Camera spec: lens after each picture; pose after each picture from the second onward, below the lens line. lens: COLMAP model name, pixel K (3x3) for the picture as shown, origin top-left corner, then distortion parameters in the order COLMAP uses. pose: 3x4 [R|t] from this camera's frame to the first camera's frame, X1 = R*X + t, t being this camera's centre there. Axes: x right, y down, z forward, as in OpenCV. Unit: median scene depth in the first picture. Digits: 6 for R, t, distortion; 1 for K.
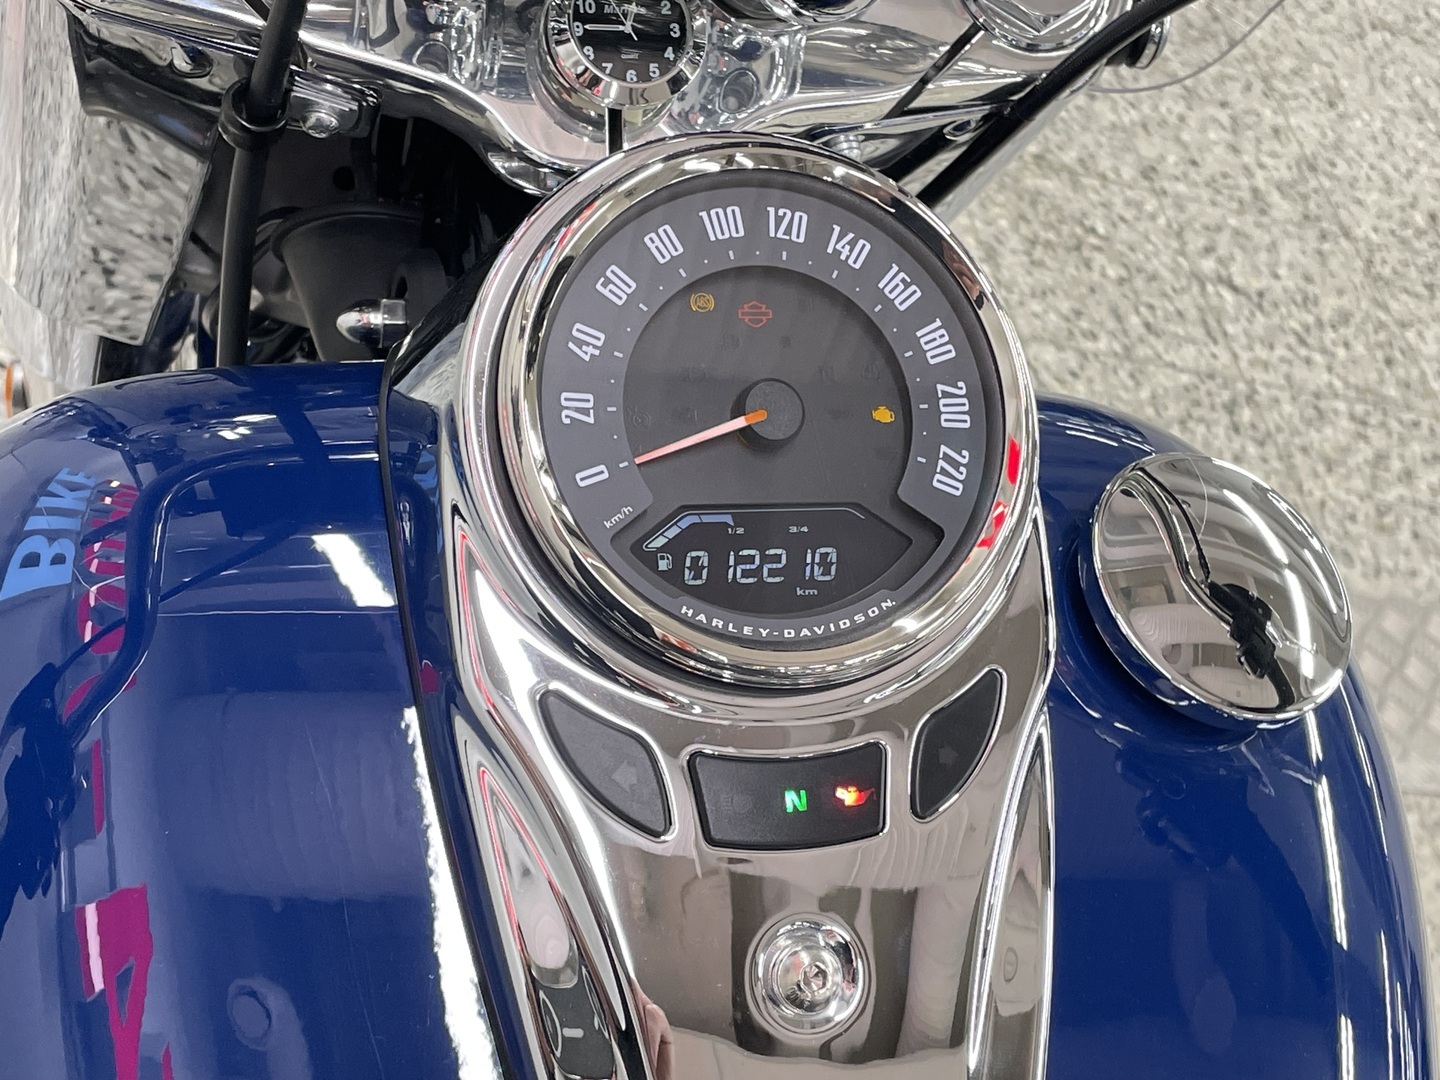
lens RADIAL K [[2114.2, 0, 720.0], [0, 2114.2, 540.0], [0, 0, 1]] dist [0.025140, -0.139853]
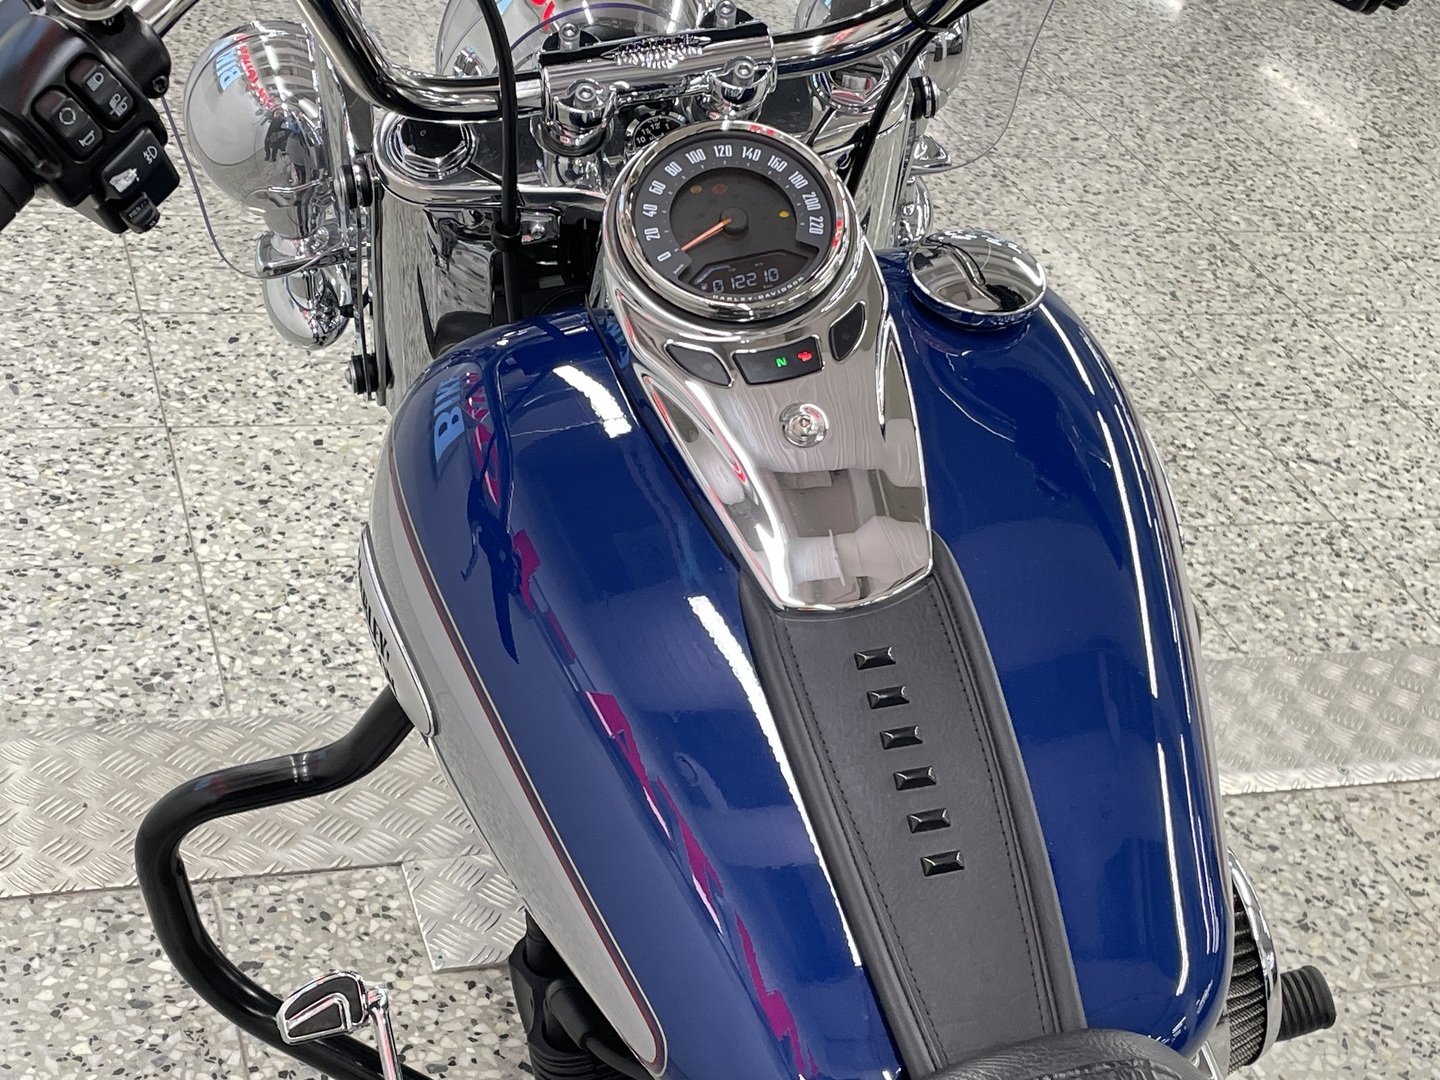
lens RADIAL K [[2114.2, 0, 720.0], [0, 2114.2, 540.0], [0, 0, 1]] dist [0.025140, -0.139853]
pose [[0.955699, -0.274374, -0.106581, 0.032422], [0.237683, 0.932942, -0.270416, 0.180386], [0.173629, 0.233104, 0.956826, -0.235034]]
